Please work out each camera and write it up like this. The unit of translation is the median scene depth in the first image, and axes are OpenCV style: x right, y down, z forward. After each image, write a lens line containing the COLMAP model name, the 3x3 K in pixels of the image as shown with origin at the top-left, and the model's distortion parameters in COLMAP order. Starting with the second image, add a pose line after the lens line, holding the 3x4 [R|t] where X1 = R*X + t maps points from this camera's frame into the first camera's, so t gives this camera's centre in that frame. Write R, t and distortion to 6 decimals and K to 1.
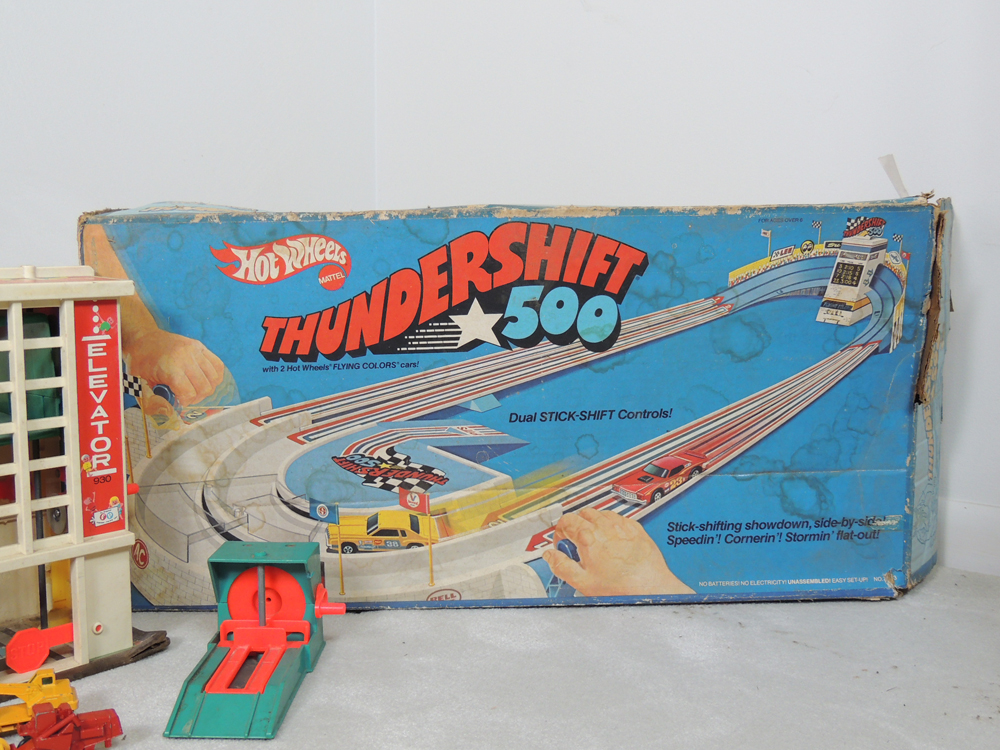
lens RADIAL K [[1150.0, 0, 498.2], [0, 1150.0, 372.2], [0, 0, 1]] dist [-0.039388, 0.019459]
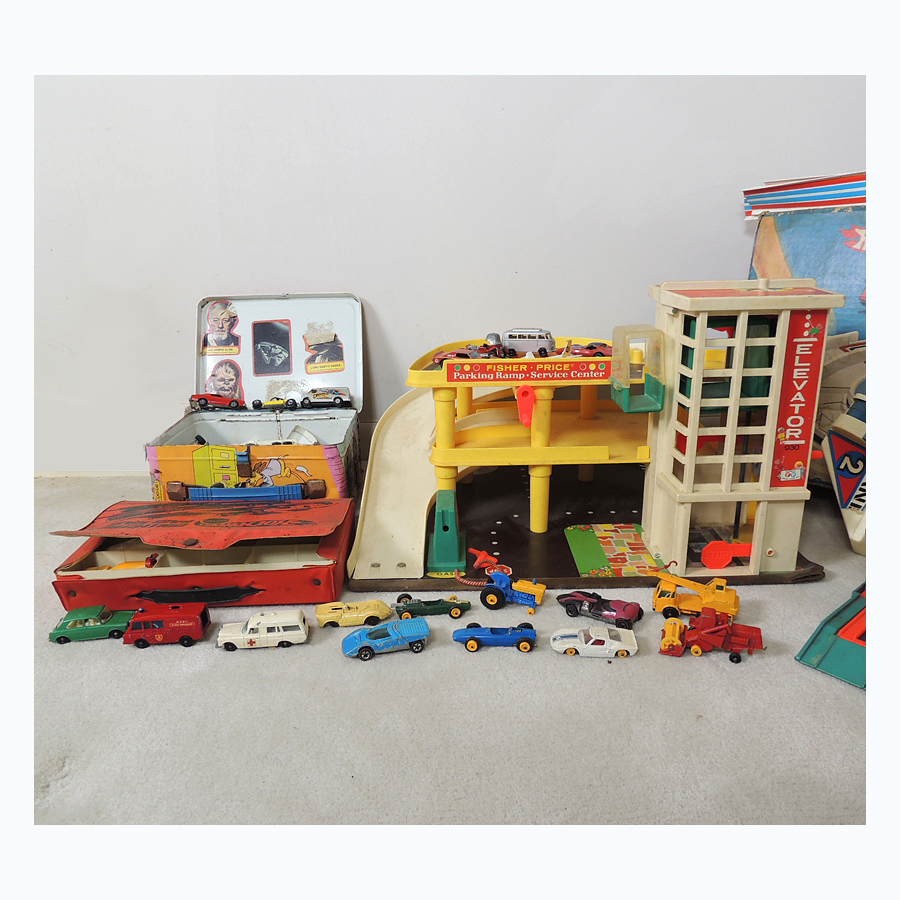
lens RADIAL K [[723.7, 0, 454.1], [0, 723.7, 450.4], [0, 0, 1]] dist [-0.005793, 0.008345]
pose [[0.668472, 0.209846, -0.713519, -0.010477], [-0.068433, 0.972655, 0.221945, -0.056532], [0.740582, -0.099535, 0.664553, 0.147026]]
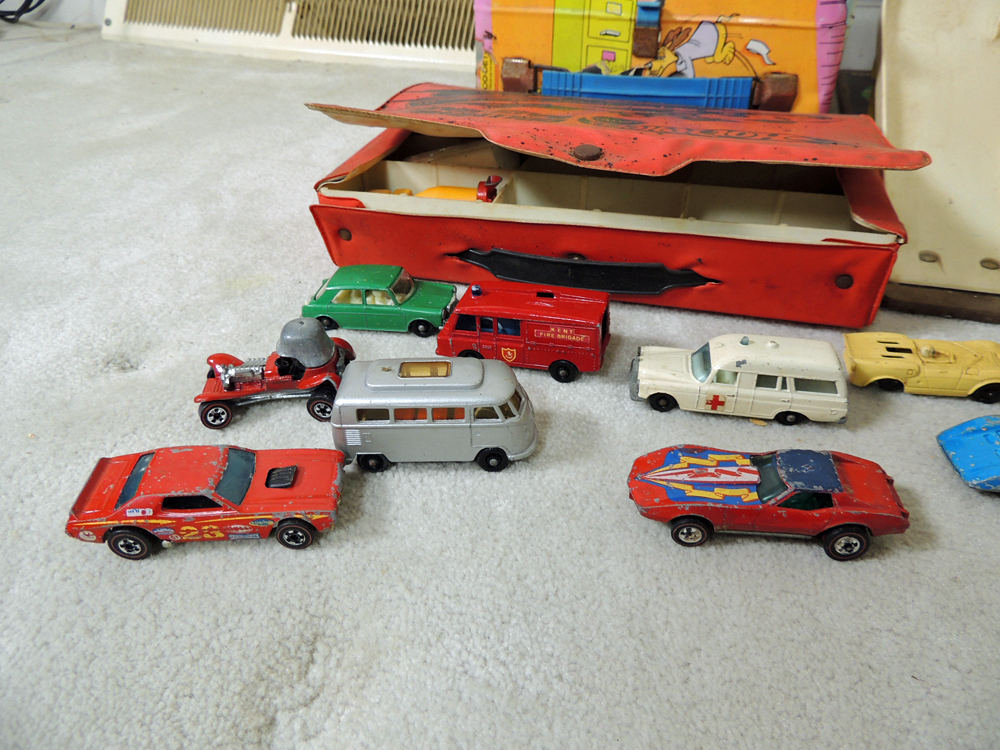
lens RADIAL K [[723.7, 0, 496.8], [0, 723.7, 373.9], [0, 0, 1]] dist [0.007144, 0.003721]
pose [[0.403948, 0.530270, -0.745412, -0.406474], [-0.081473, 0.832469, 0.548049, 0.119421], [0.911146, -0.160653, 0.379477, 0.249635]]
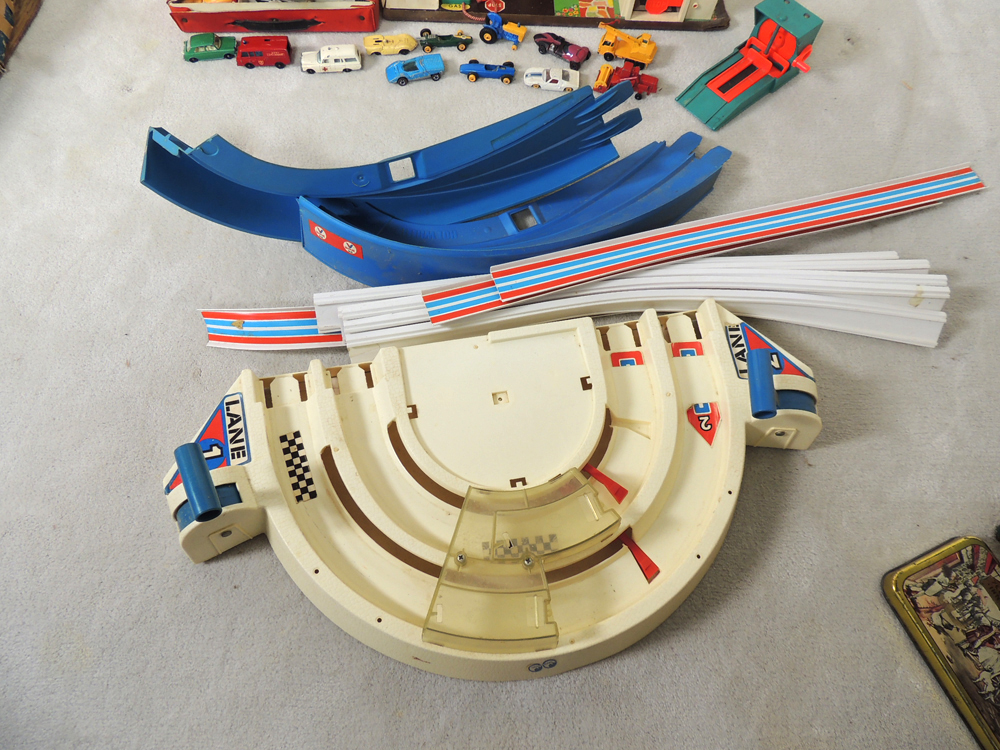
lens RADIAL K [[714.2, 0, 501.5], [0, 714.2, 375.5], [0, 0, 1]] dist [-0.000062, -0.060701]
pose [[0.677259, 0.686604, -0.264377, 0.143503], [-0.143378, 0.475610, 0.867893, -0.414810], [0.721639, -0.549882, 0.420555, -0.038371]]
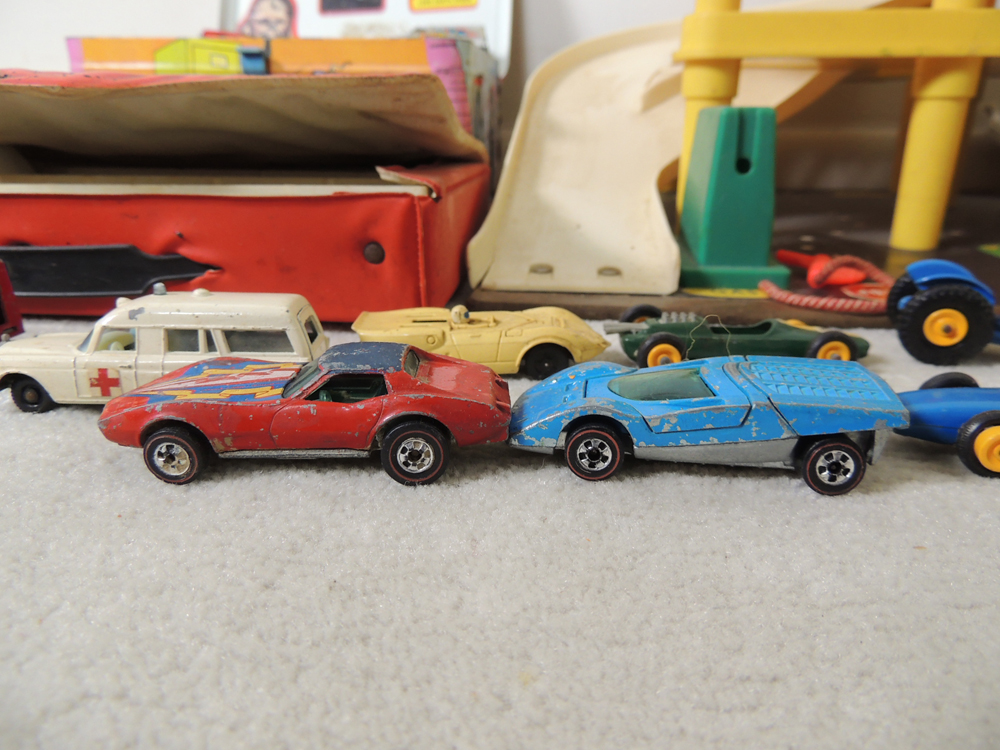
lens RADIAL K [[723.7, 0, 496.8], [0, 723.7, 373.9], [0, 0, 1]] dist [0.007144, 0.003721]
pose [[0.580561, 0.271988, -0.767445, -0.388289], [-0.091070, 0.958333, 0.270747, 0.221744], [0.809108, -0.087294, 0.581141, 0.412249]]
